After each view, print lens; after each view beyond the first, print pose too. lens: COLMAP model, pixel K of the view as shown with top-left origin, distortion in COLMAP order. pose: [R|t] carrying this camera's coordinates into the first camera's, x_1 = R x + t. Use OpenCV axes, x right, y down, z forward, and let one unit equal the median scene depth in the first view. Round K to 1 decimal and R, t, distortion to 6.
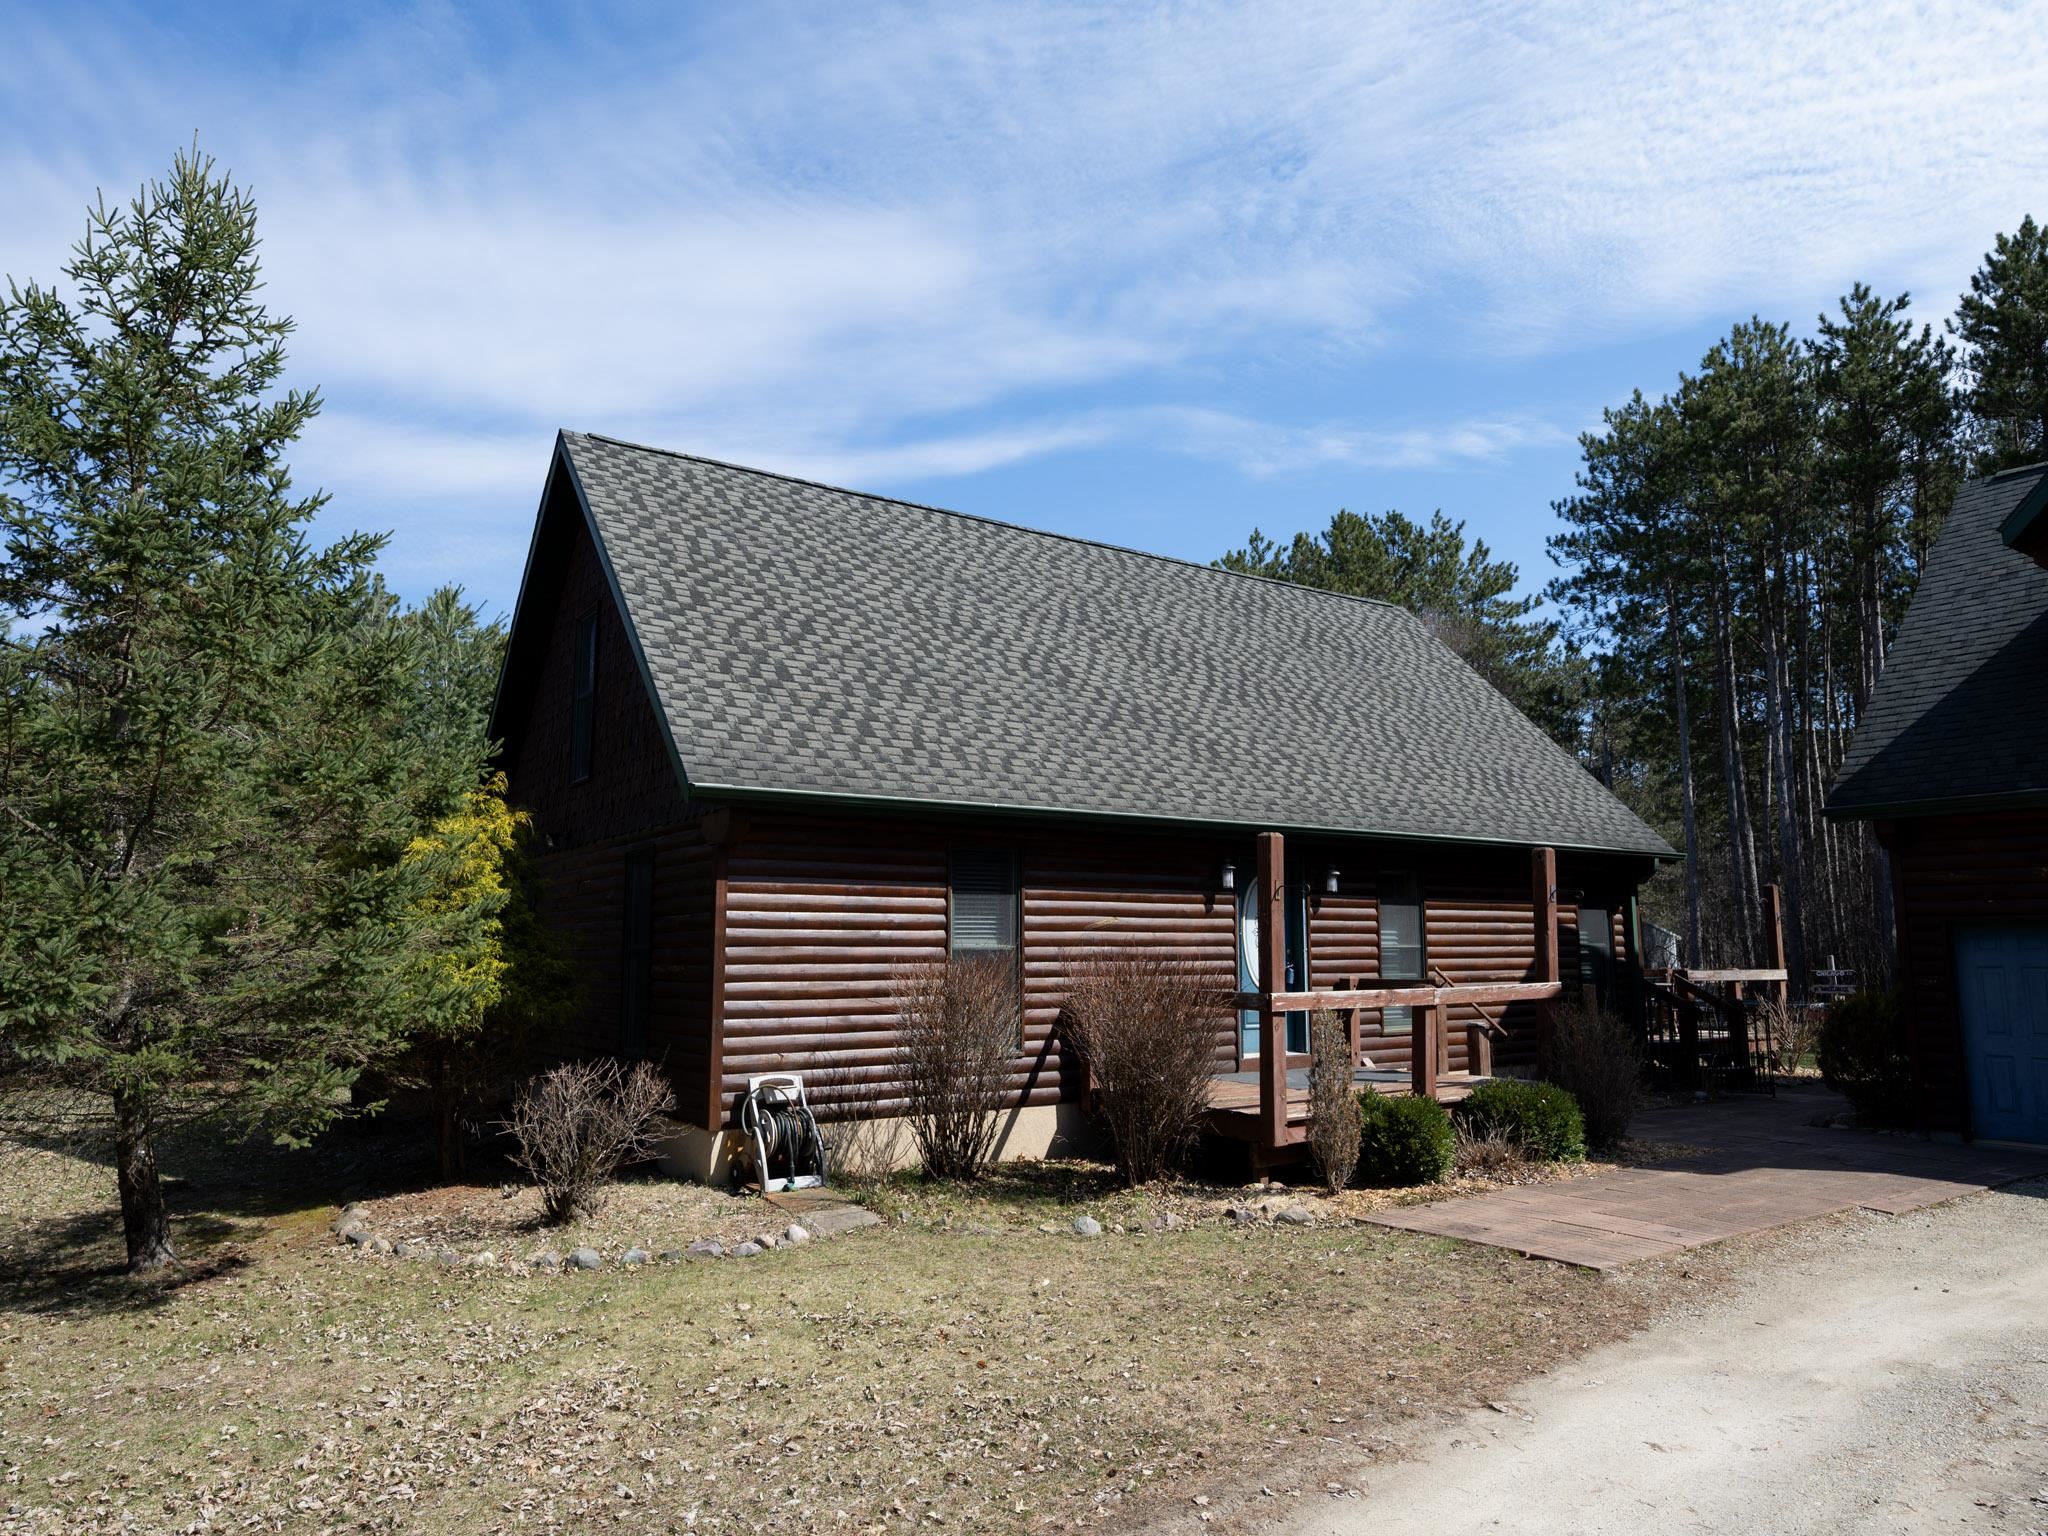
lens RADIAL K [[1286.7, 0, 1024.0], [0, 1286.7, 768.0], [0, 0, 1]] dist [0.038807, -0.003893]
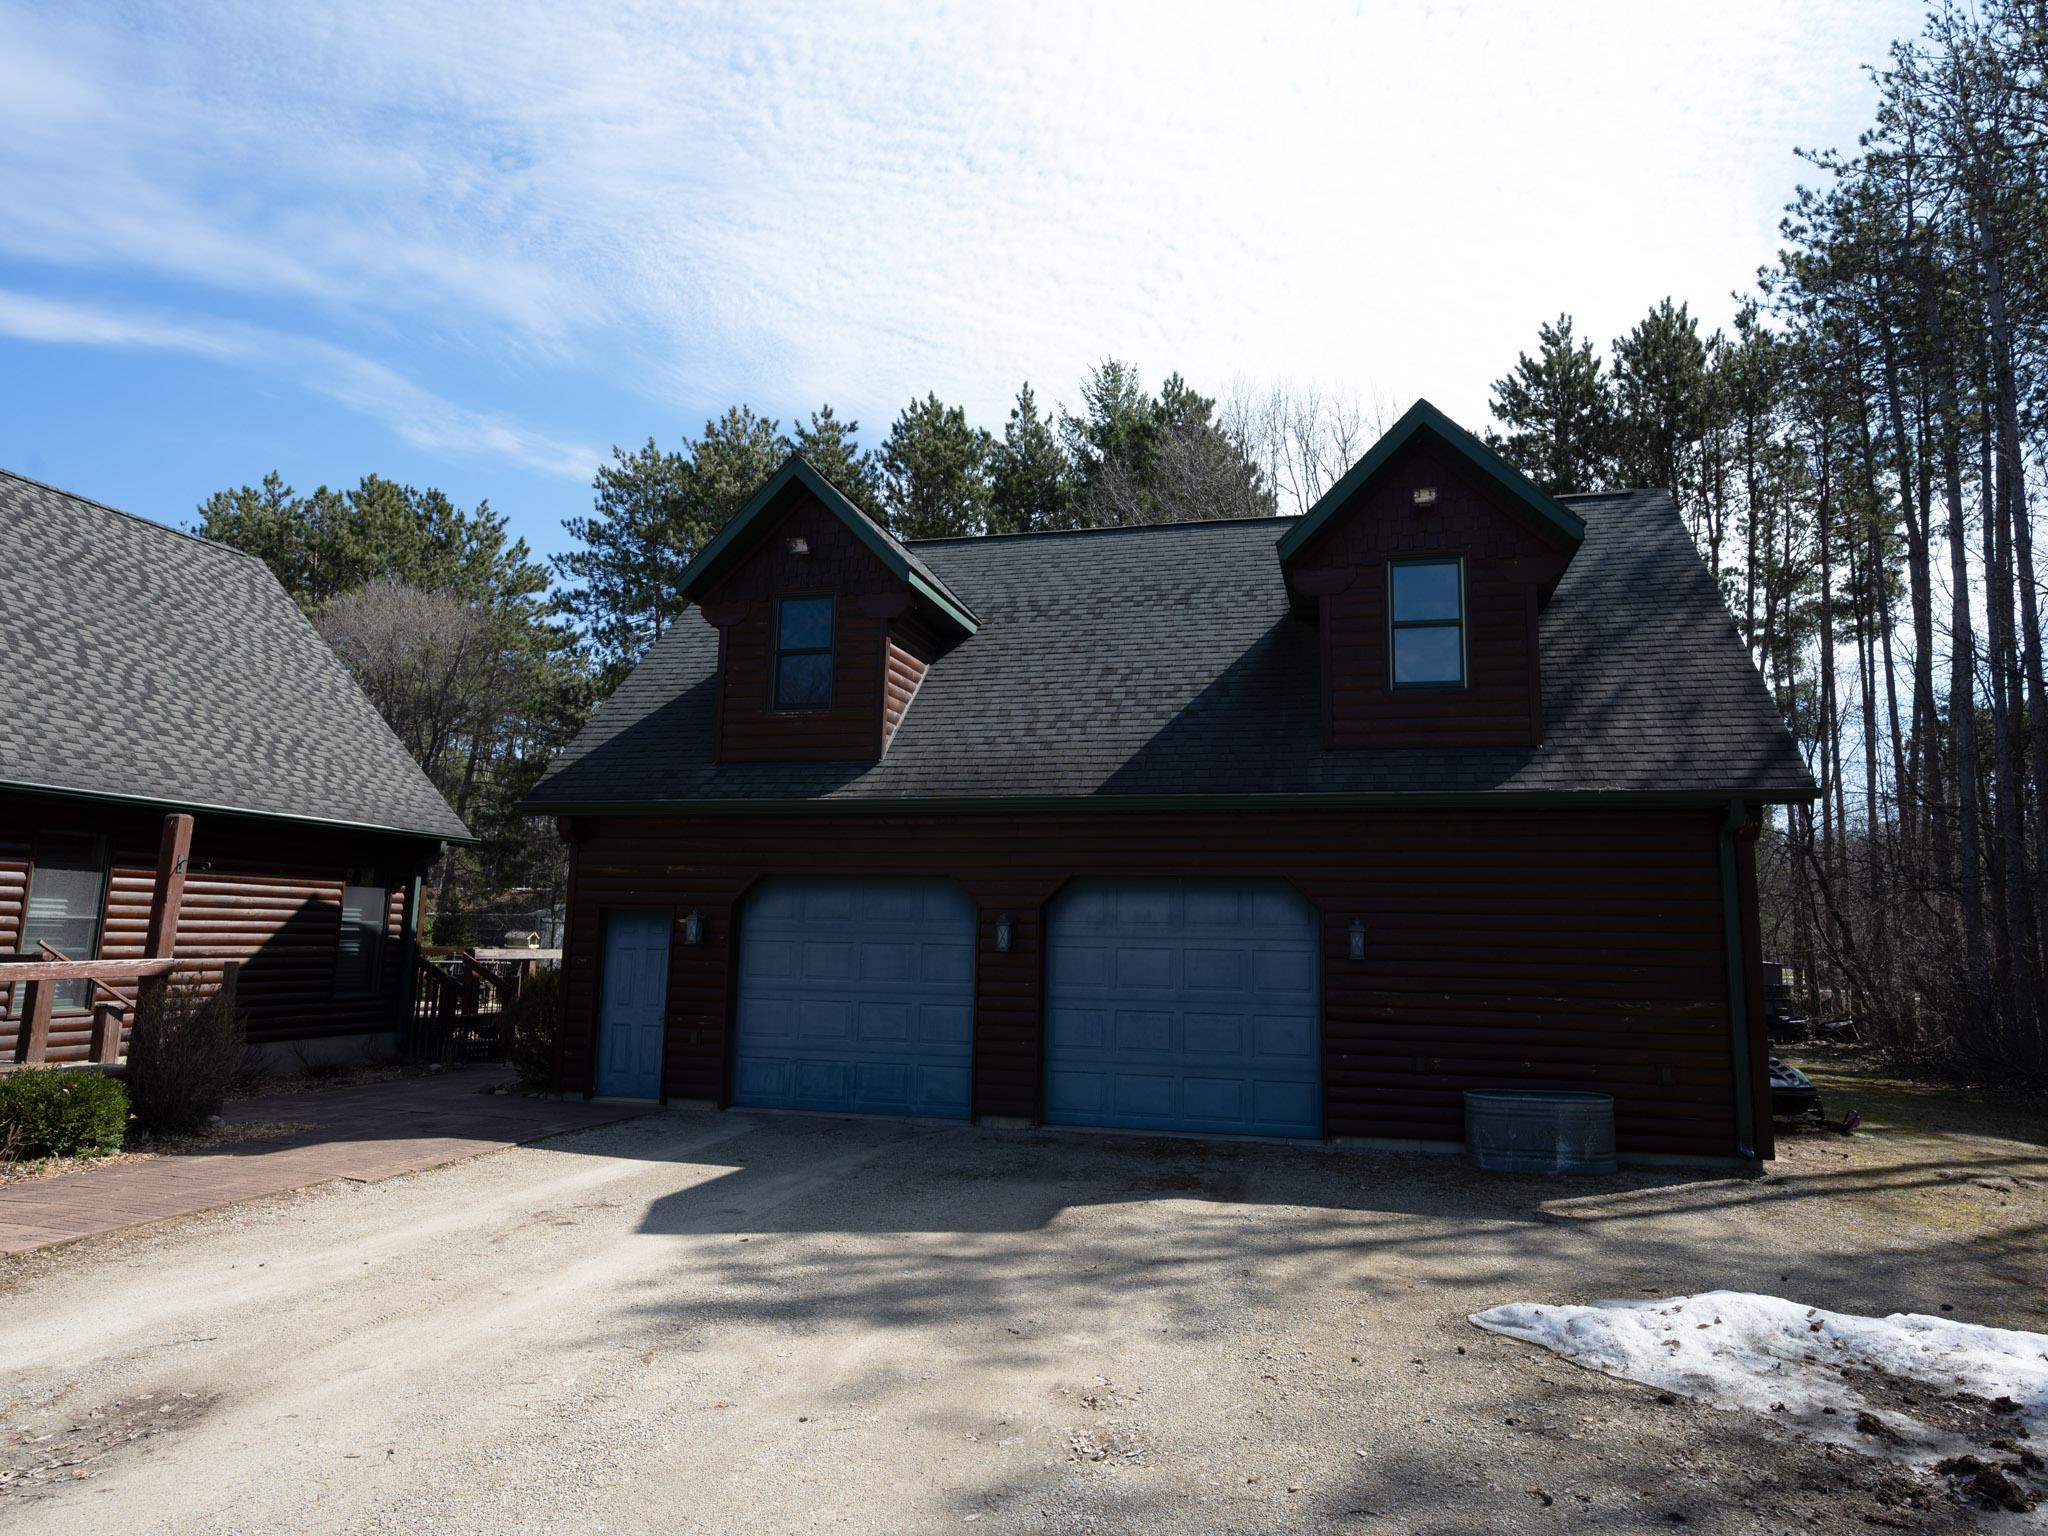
lens RADIAL K [[1176.3, 0, 1024.0], [0, 1176.3, 768.0], [0, 0, 1]] dist [0.004965, 0.002631]
pose [[0.776002, 0.114085, 0.620326, 0.121231], [-0.115444, 0.992582, -0.038131, -0.002683], [-0.620075, -0.042023, 0.783416, -0.010246]]
